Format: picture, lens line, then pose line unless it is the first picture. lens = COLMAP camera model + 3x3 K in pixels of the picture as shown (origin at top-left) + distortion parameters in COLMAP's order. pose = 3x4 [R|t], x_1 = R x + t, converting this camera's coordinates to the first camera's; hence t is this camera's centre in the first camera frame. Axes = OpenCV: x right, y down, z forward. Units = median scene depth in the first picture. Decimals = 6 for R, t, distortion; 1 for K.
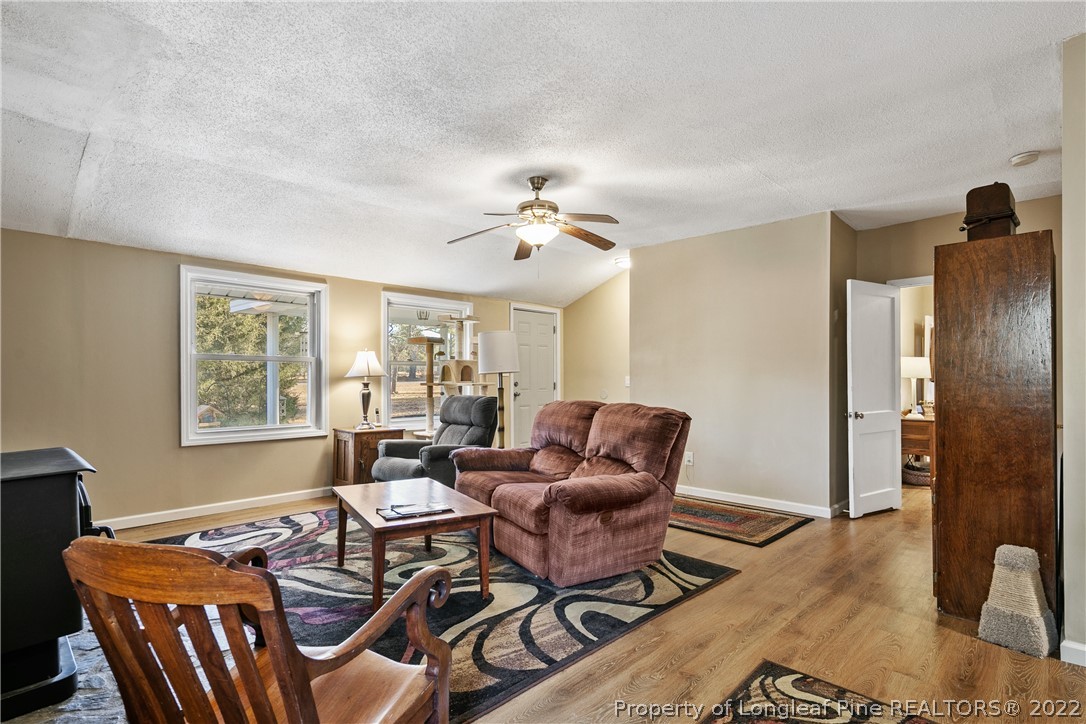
lens RADIAL K [[536.1, 0, 544.4], [0, 536.1, 389.6], [0, 0, 1]] dist [0.003630, -0.000917]
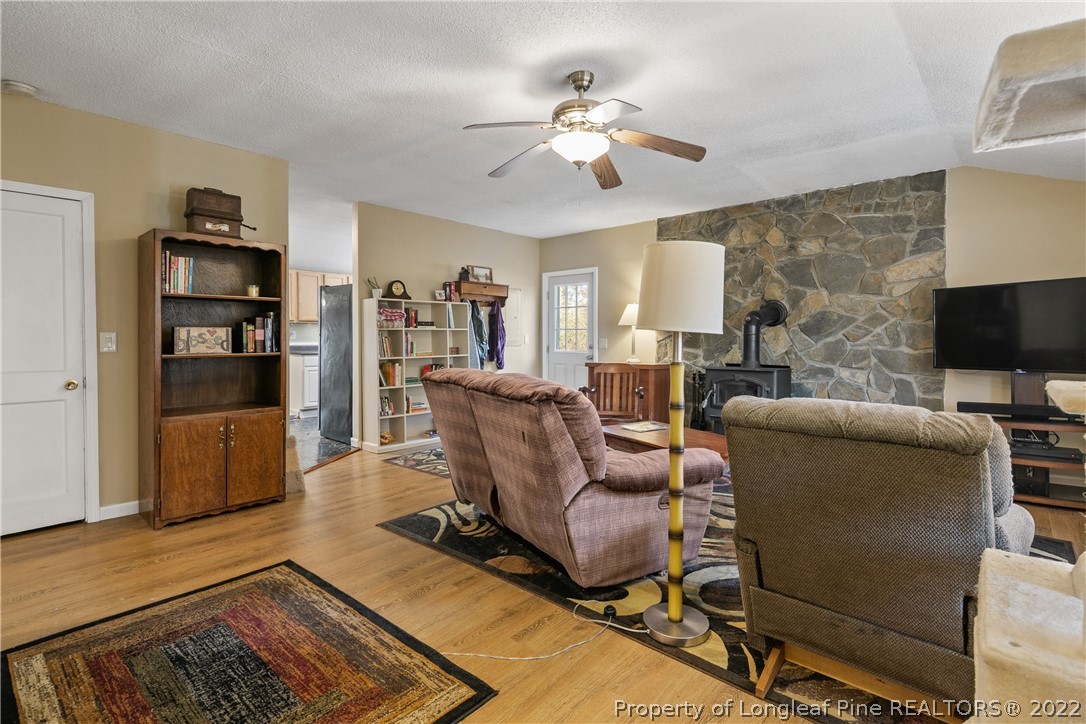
lens RADIAL K [[531.5, 0, 536.1], [0, 531.5, 342.7], [0, 0, 1]] dist [-0.000609, -0.000565]
pose [[-0.999886, 0.000134, -0.015120, 0.056574], [-0.000420, 0.999328, 0.036650, -0.038100], [0.015115, 0.036653, -0.999214, 1.534737]]
